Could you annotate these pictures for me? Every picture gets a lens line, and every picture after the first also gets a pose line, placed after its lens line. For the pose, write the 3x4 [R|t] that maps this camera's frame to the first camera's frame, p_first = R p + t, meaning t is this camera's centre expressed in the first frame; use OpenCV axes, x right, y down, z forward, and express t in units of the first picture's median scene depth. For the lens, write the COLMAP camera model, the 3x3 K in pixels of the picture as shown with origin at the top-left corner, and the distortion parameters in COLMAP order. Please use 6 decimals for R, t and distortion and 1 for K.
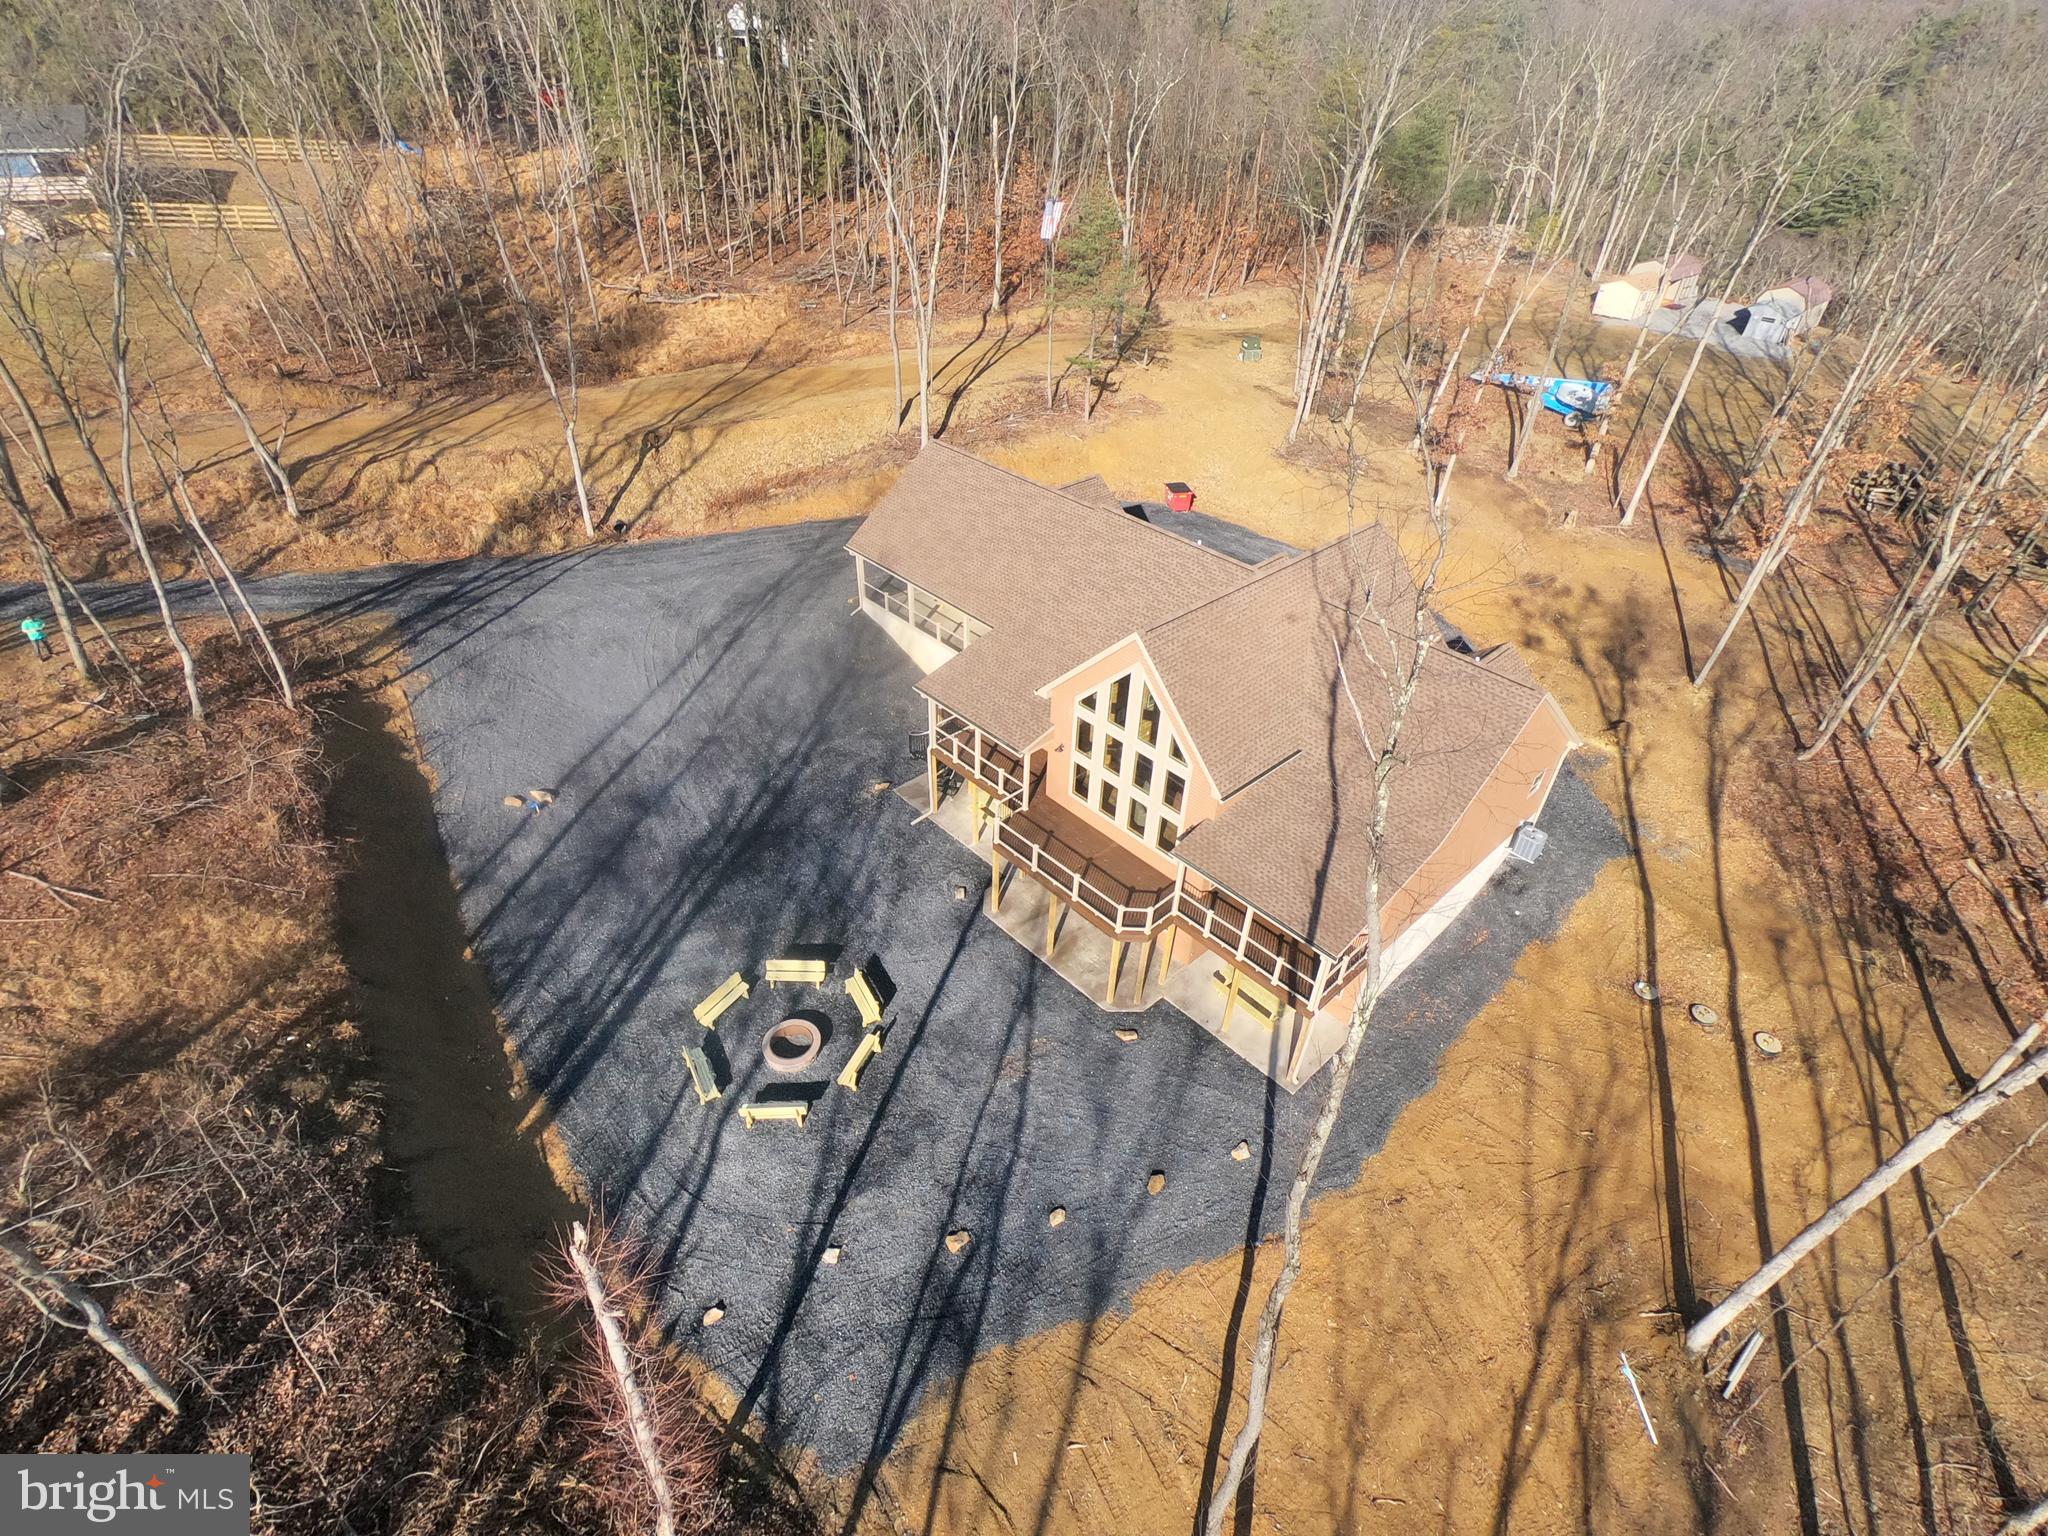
lens RADIAL K [[1030.6, 0, 1024.0], [0, 1030.6, 768.0], [0, 0, 1]] dist [0.002648, 0.000020]
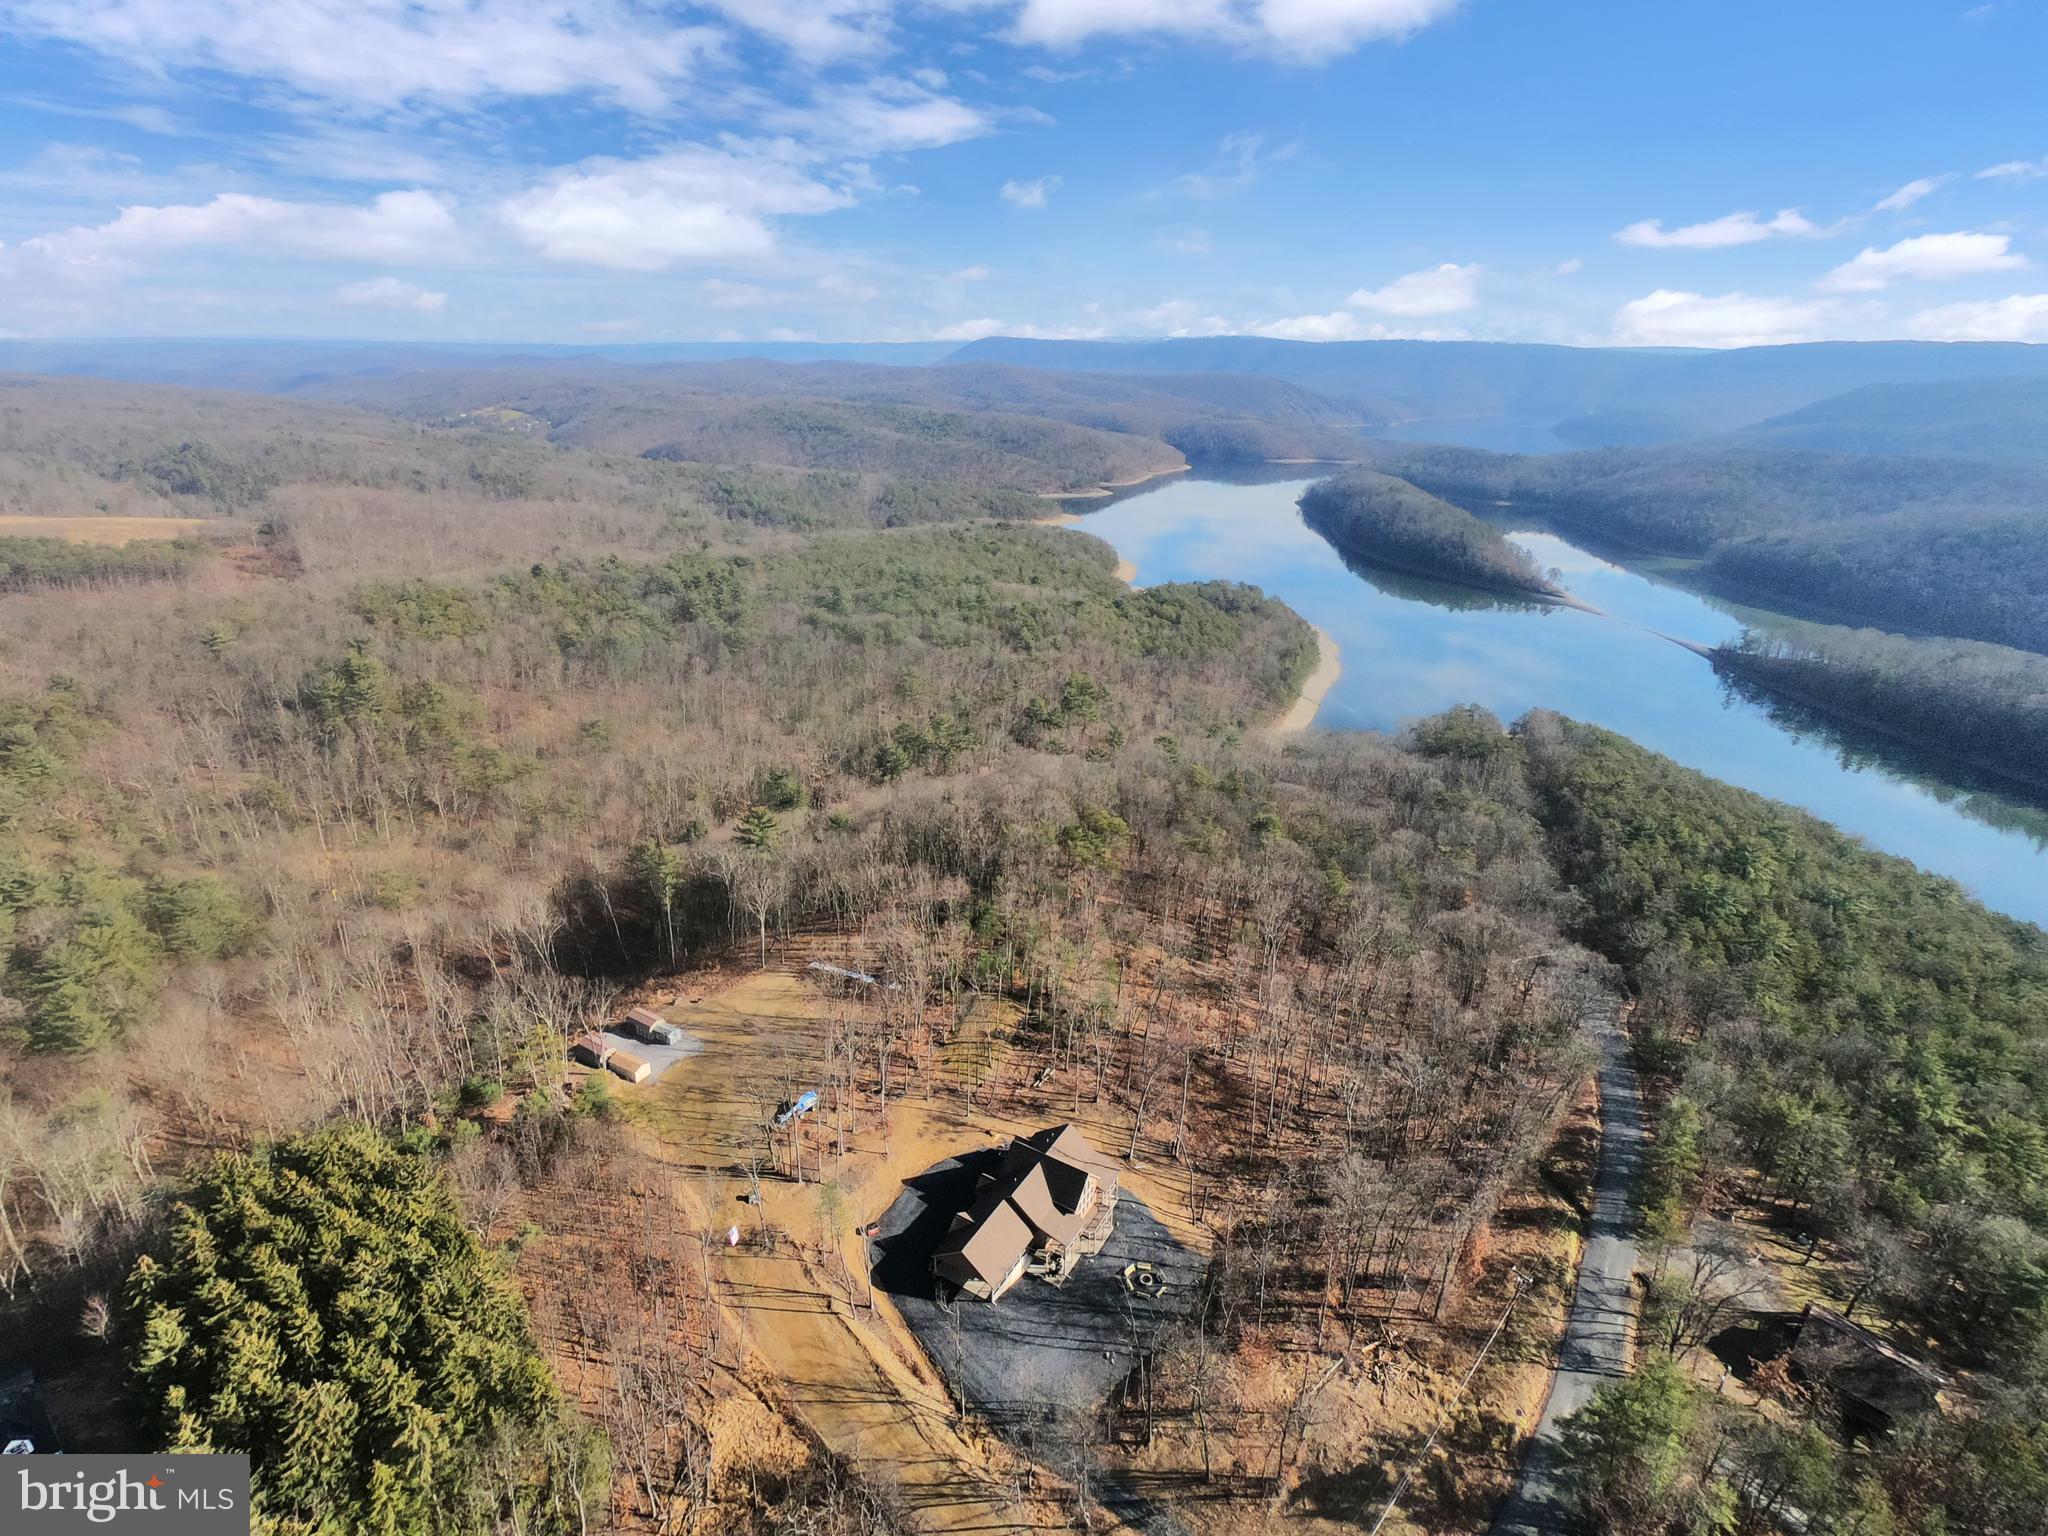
lens RADIAL K [[1030.6, 0, 1024.0], [0, 1030.6, 768.0], [0, 0, 1]] dist [0.002648, 0.000020]
pose [[-0.274879, -0.382157, 0.882268, -3.175127], [0.552086, 0.688528, 0.470246, -3.672064], [-0.787174, 0.616348, 0.021722, -0.083018]]
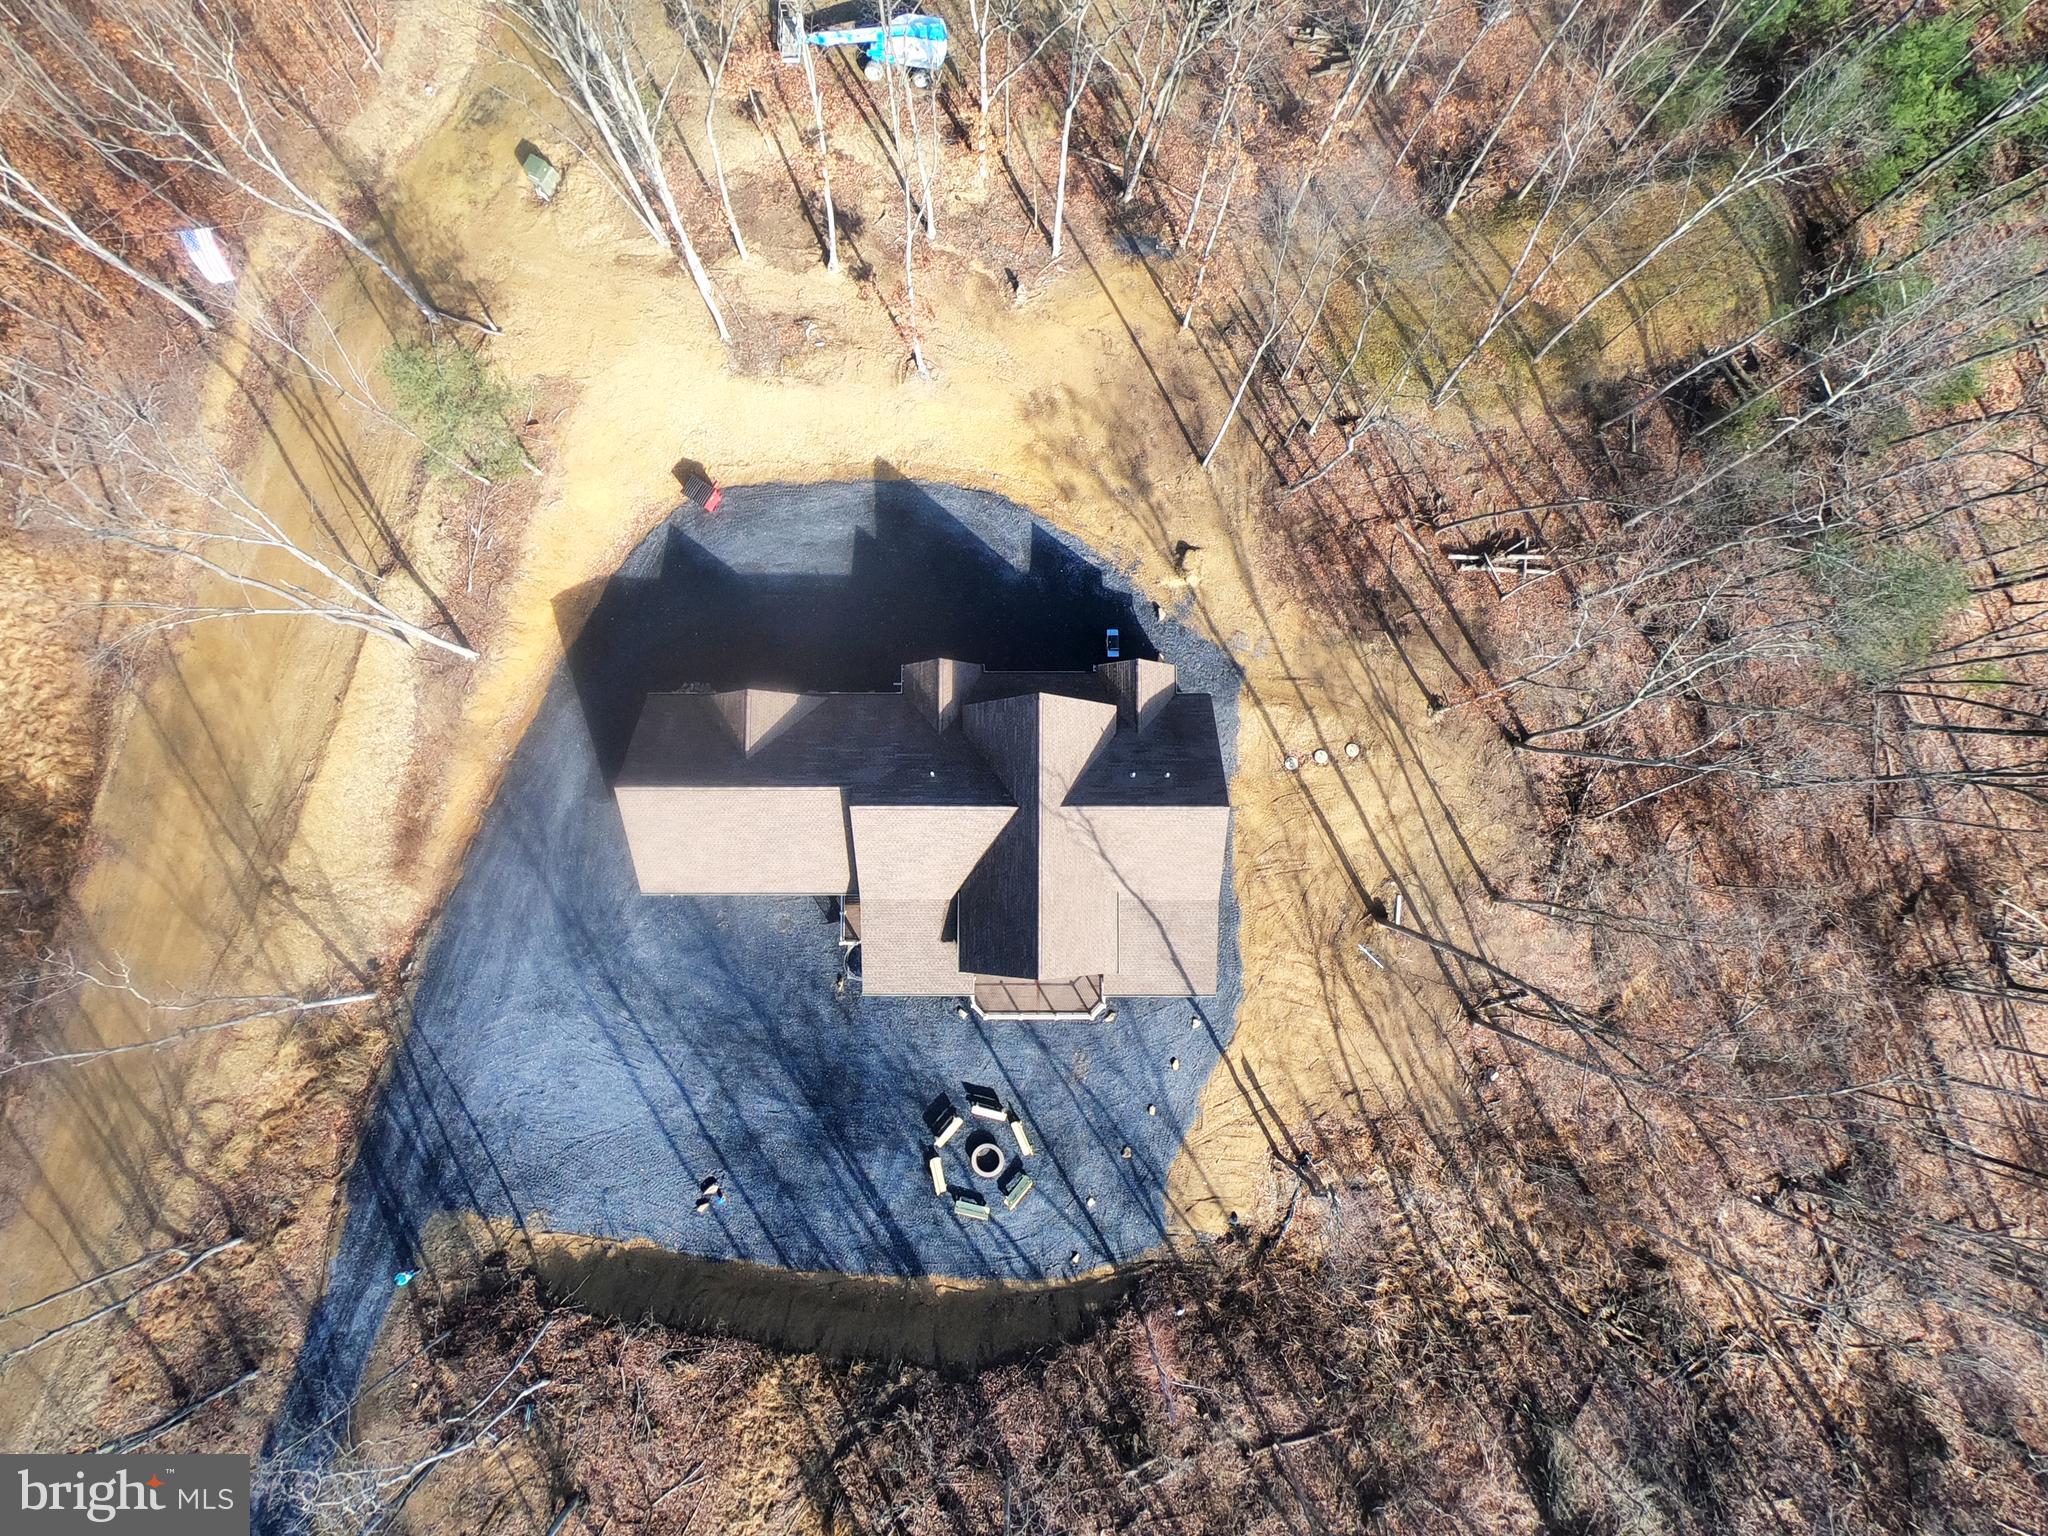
lens RADIAL K [[1030.6, 0, 1024.0], [0, 1030.6, 768.0], [0, 0, 1]] dist [0.002648, 0.000020]
pose [[0.686093, -0.726837, 0.031388, 0.251882], [0.453461, 0.460983, 0.762802, -1.345244], [-0.568902, -0.509119, 0.645870, 0.145861]]
